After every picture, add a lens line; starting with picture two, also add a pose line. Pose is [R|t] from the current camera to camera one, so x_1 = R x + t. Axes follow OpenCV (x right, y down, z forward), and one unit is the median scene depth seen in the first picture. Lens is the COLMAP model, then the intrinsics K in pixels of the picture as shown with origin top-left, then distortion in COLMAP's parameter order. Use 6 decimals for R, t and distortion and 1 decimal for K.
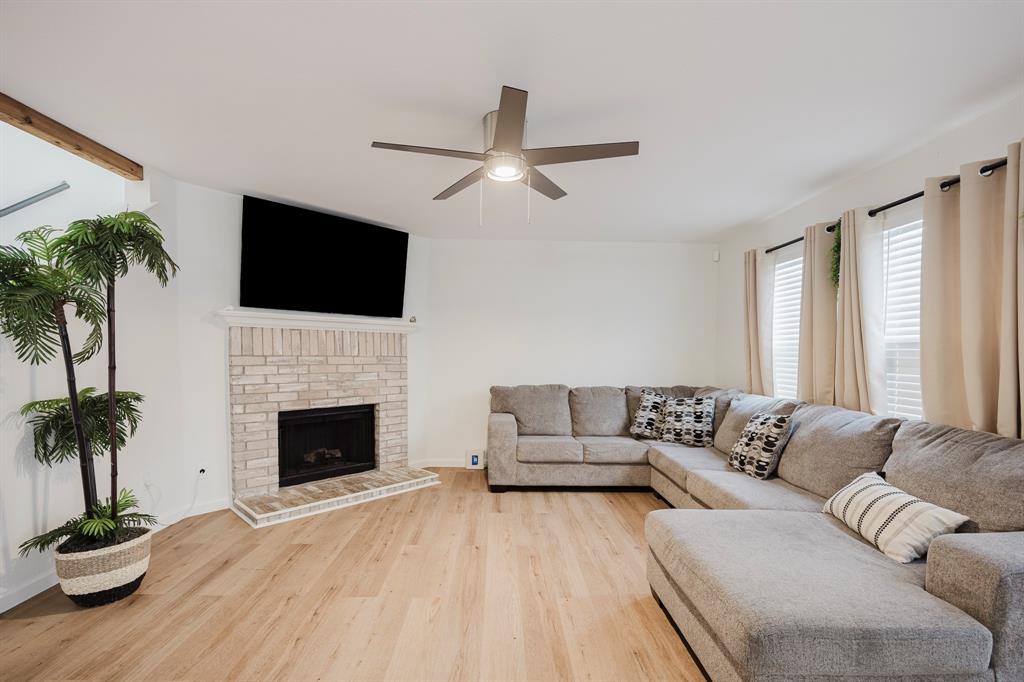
lens RADIAL K [[450.3, 0, 511.8], [0, 450.3, 370.3], [0, 0, 1]] dist [-0.015898, 0.000284]
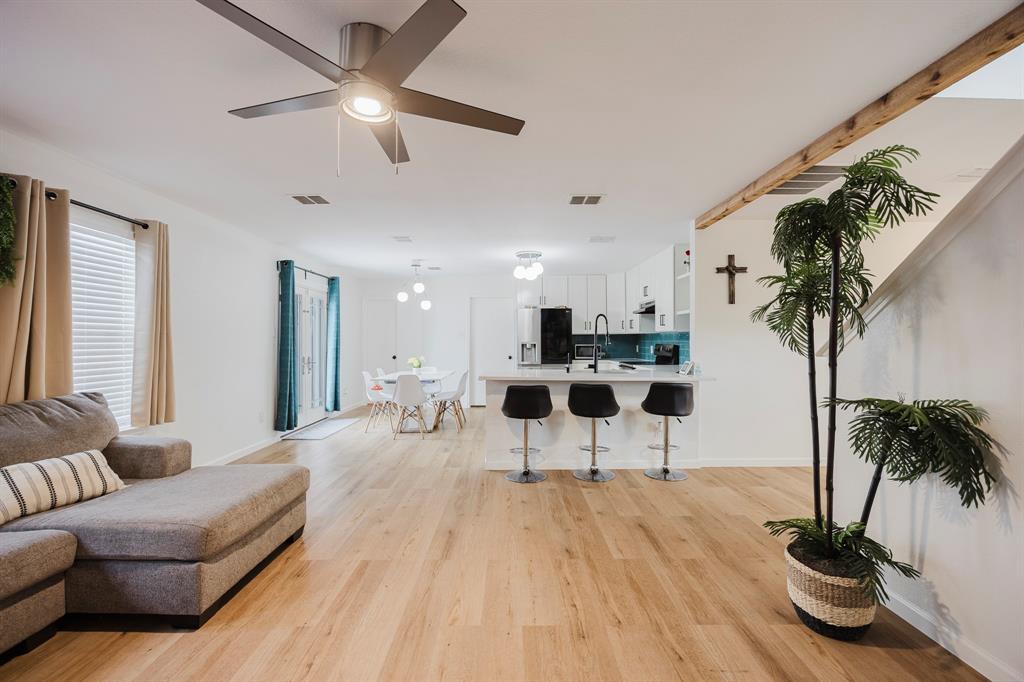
lens RADIAL K [[442.1, 0, 511.4], [0, 442.1, 343.9], [0, 0, 1]] dist [-0.014250, -0.000054]
pose [[-0.999541, -0.012881, 0.027430, -0.178724], [-0.011665, 0.998961, 0.044054, -0.045843], [-0.027969, 0.043714, -0.998653, 1.100740]]
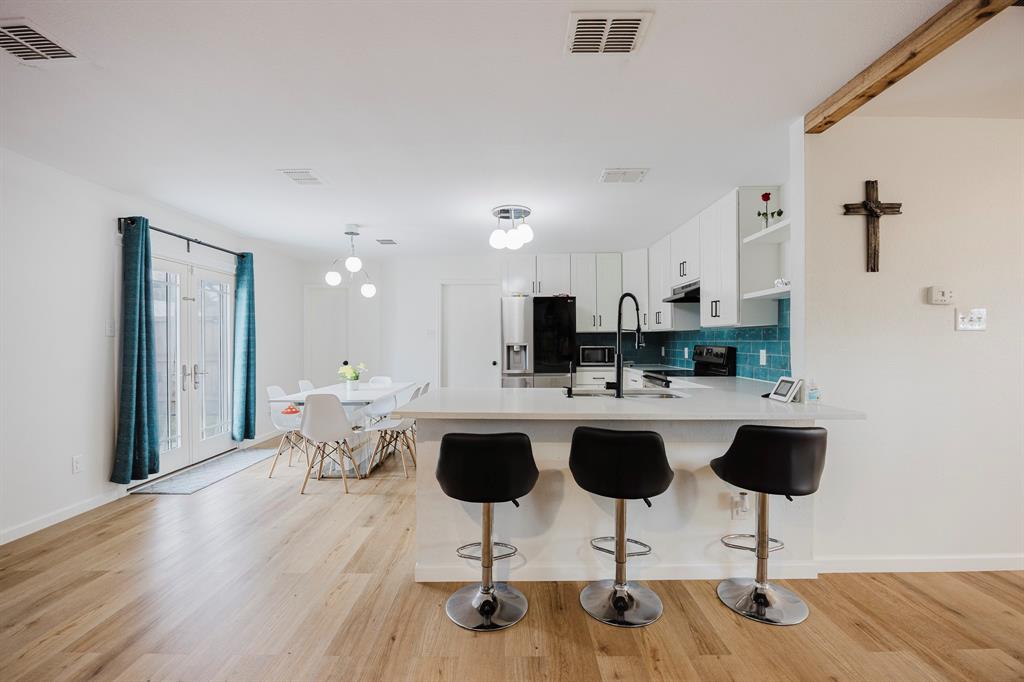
lens RADIAL K [[442.1, 0, 511.4], [0, 442.1, 343.9], [0, 0, 1]] dist [-0.014250, -0.000054]
pose [[-0.999350, -0.010842, 0.034384, -0.234196], [-0.009390, 0.999069, 0.042104, -0.025152], [-0.034809, 0.041753, -0.998521, 0.566959]]
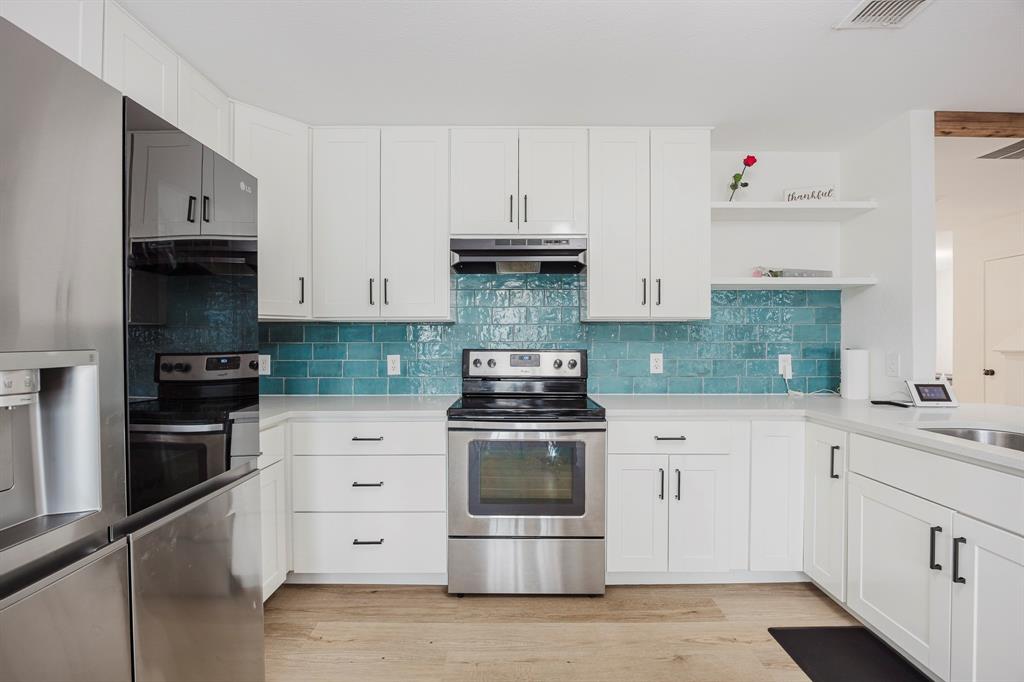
lens RADIAL K [[446.1, 0, 510.2], [0, 446.1, 343.6], [0, 0, 1]] dist [-0.017301, 0.000614]
pose [[-0.030209, -0.009676, -0.999497, -0.006245], [-0.034779, 0.999358, -0.008623, 0.022008], [0.998938, 0.034501, -0.030526, -0.632456]]
